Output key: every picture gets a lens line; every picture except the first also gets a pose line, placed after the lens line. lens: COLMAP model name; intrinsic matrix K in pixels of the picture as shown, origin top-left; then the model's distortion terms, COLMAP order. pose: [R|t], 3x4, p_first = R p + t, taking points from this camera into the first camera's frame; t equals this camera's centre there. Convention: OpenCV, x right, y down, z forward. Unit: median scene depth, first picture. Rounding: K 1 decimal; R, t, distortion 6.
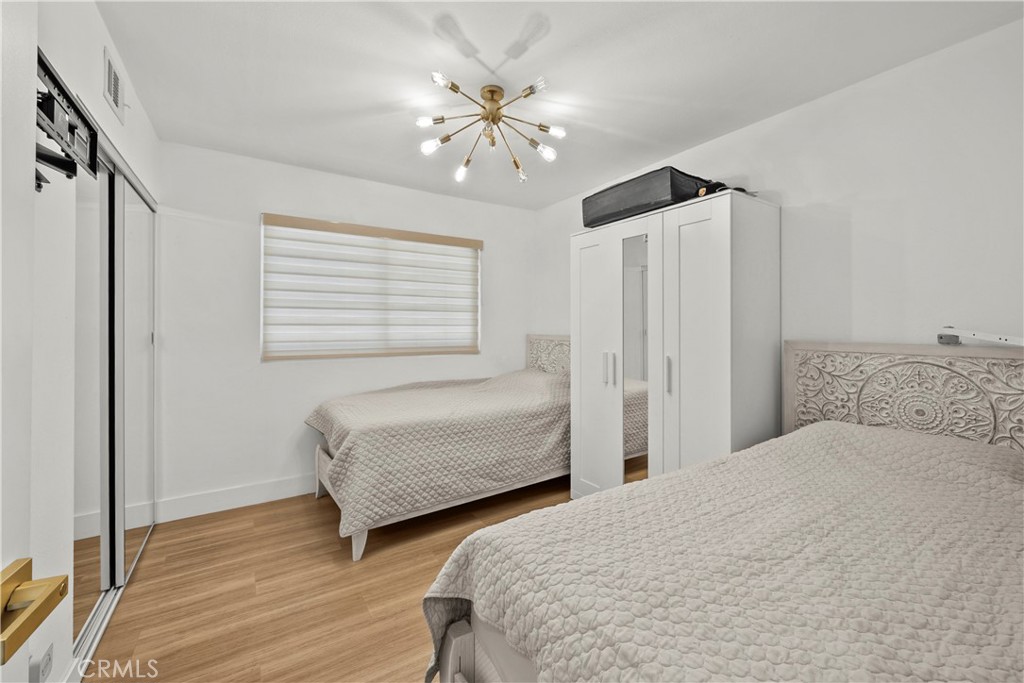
lens RADIAL K [[414.4, 0, 523.2], [0, 414.4, 323.3], [0, 0, 1]] dist [0.000276, -0.000668]
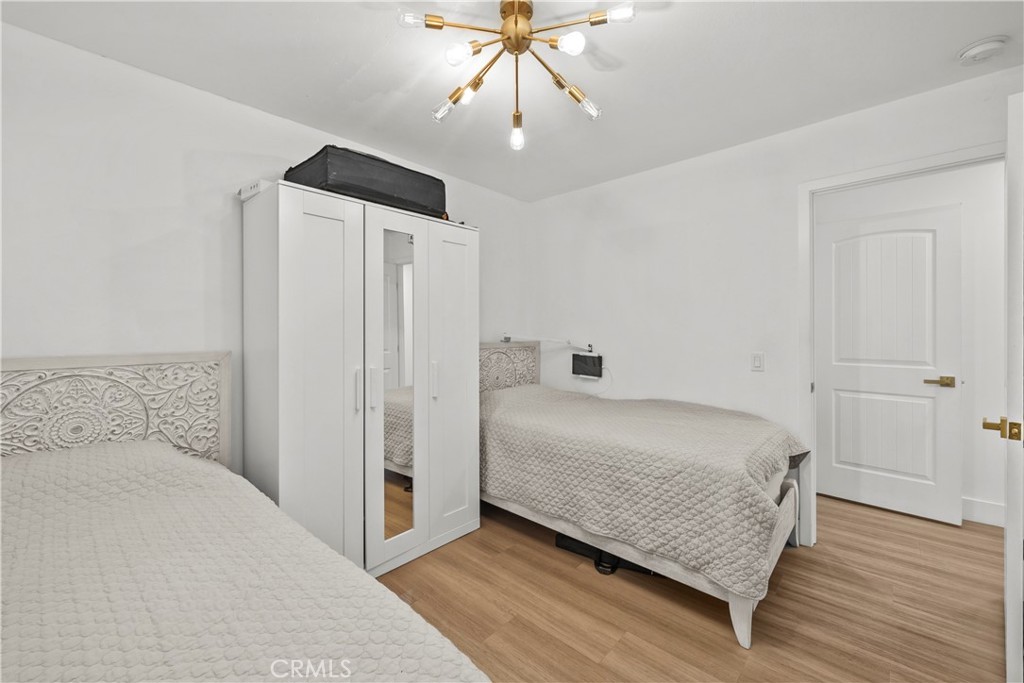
lens RADIAL K [[414.4, 0, 512.3], [0, 414.4, 336.9], [0, 0, 1]] dist [0.000276, -0.000668]
pose [[-0.267504, -0.003729, 0.963549, -0.213247], [0.000228, 0.999992, 0.003933, 0.003746], [-0.963557, 0.001272, -0.267501, 0.329407]]
